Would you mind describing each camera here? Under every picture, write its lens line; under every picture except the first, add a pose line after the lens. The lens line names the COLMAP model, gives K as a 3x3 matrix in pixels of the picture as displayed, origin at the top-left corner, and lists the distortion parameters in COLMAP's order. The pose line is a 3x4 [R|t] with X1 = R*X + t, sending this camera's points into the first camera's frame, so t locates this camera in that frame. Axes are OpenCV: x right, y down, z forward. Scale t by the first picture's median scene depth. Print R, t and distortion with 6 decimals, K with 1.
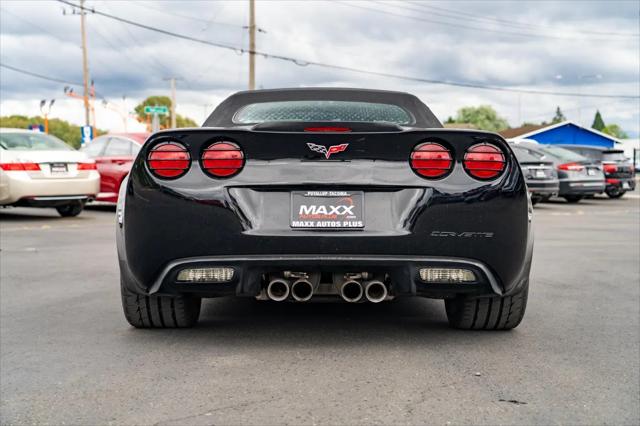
lens RADIAL K [[966.5, 0, 320.3], [0, 966.5, 212.5], [0, 0, 1]] dist [0.029545, 0.033255]
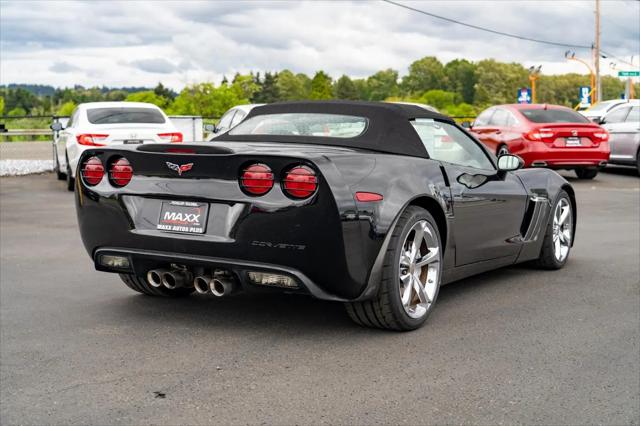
lens RADIAL K [[966.5, 0, 320.3], [0, 966.5, 212.5], [0, 0, 1]] dist [0.029545, 0.033255]
pose [[0.857145, 0.059796, -0.511593, 0.778312], [-0.038986, 0.997921, 0.051320, -0.077555], [0.513598, -0.024044, 0.857694, 0.042807]]
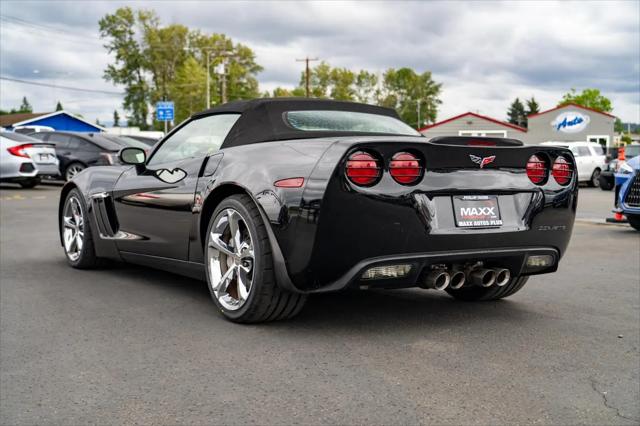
lens RADIAL K [[966.5, 0, 320.3], [0, 966.5, 212.5], [0, 0, 1]] dist [0.029545, 0.033255]
pose [[0.822561, -0.019531, 0.568341, -0.825910], [0.021573, 0.999762, 0.003133, -0.009064], [-0.568267, 0.009684, 0.822787, 0.131285]]
